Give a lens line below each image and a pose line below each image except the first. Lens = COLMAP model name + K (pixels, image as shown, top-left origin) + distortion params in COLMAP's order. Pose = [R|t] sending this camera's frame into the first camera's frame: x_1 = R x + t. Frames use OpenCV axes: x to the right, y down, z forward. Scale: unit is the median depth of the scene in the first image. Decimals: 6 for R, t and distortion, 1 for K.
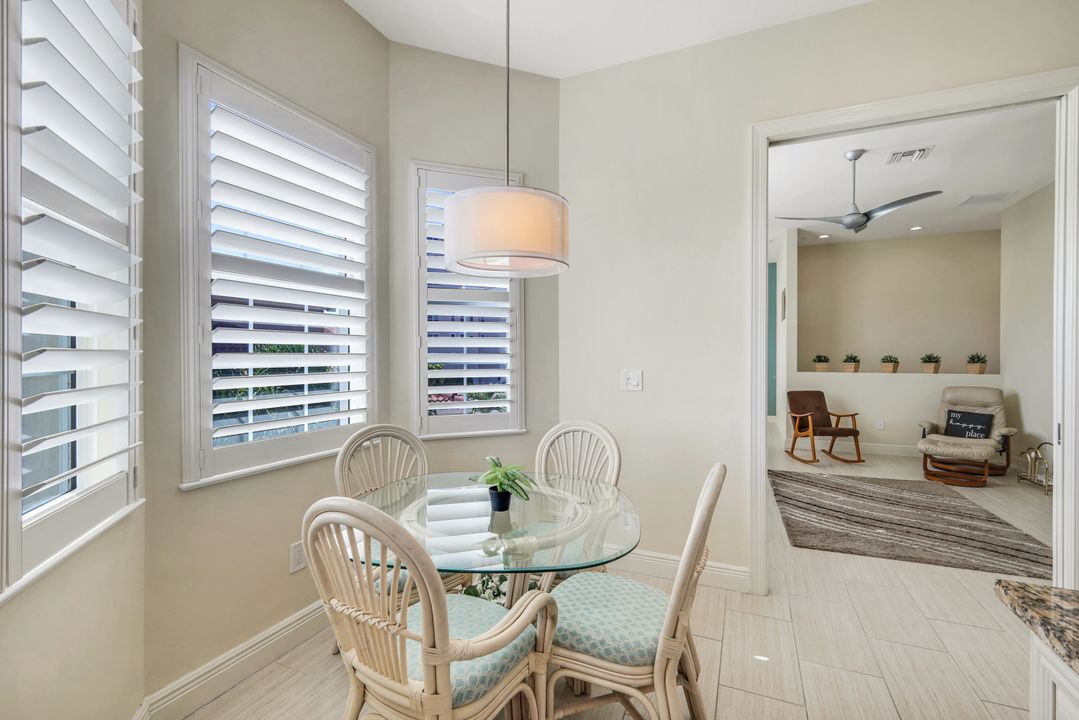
lens RADIAL K [[474.7, 0, 541.8], [0, 474.7, 357.8], [0, 0, 1]] dist [0.004699, -0.000366]
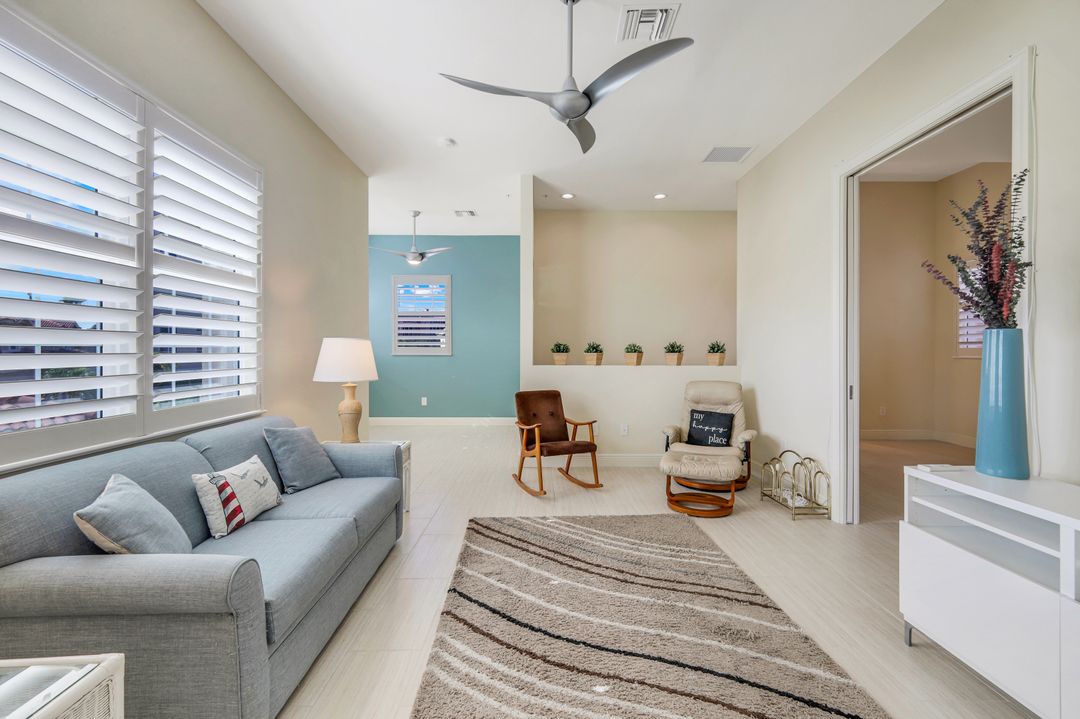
lens RADIAL K [[474.8, 0, 541.6], [0, 474.8, 350.3], [0, 0, 1]] dist [-0.000820, -0.000033]
pose [[0.914203, 0.002139, 0.405251, 0.299959], [-0.000798, 0.999994, -0.003478, 0.010435], [-0.405255, 0.002857, 0.914199, 0.373638]]
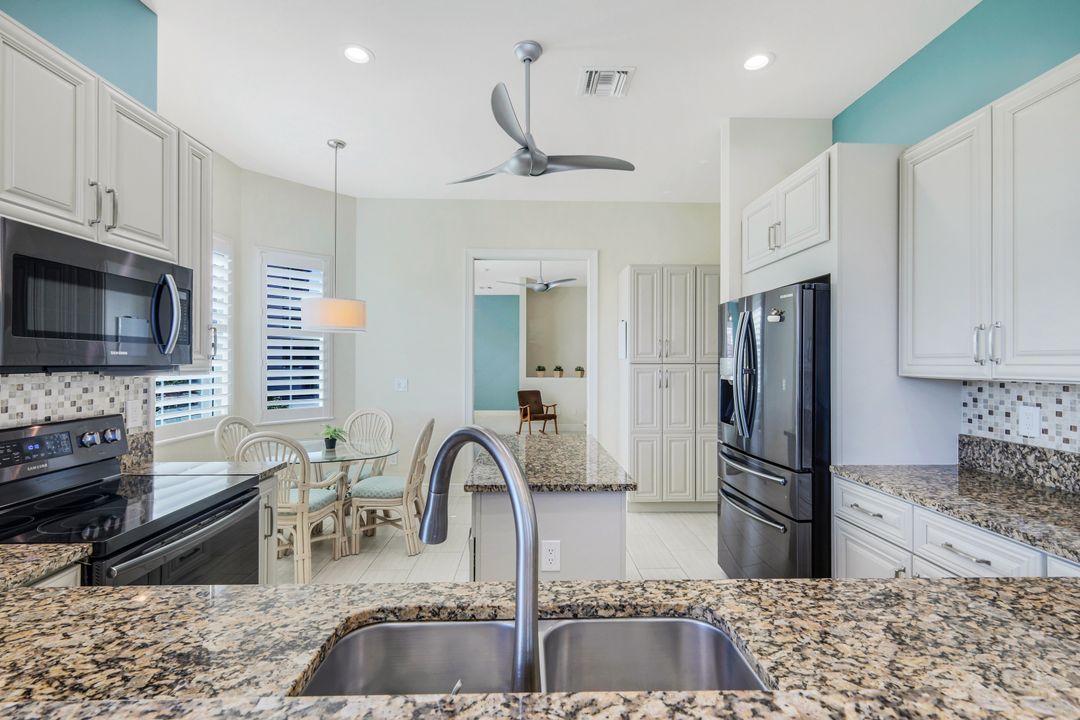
lens RADIAL K [[478.7, 0, 540.0], [0, 478.7, 360.0], [0, 0, 1]] dist [-0.001172, -0.000123]
pose [[0.905655, 0.005178, 0.423985, -0.046695], [-0.002530, 0.999974, -0.006809, -0.016555], [-0.424009, 0.005094, 0.905644, -0.403944]]
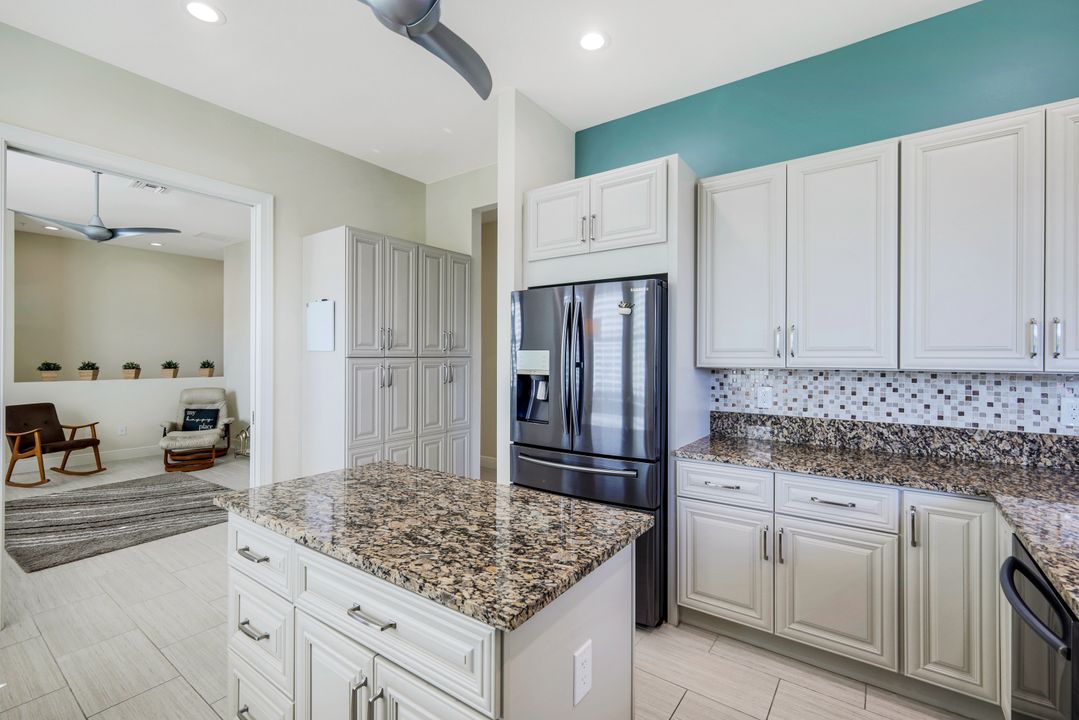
lens RADIAL K [[474.7, 0, 541.8], [0, 474.7, 357.8], [0, 0, 1]] dist [0.004699, -0.000366]
pose [[0.216760, 0.000055, 0.976225, -0.102984], [0.001018, 0.999999, -0.000282, -0.015806], [-0.976224, 0.001055, 0.216760, -0.114459]]
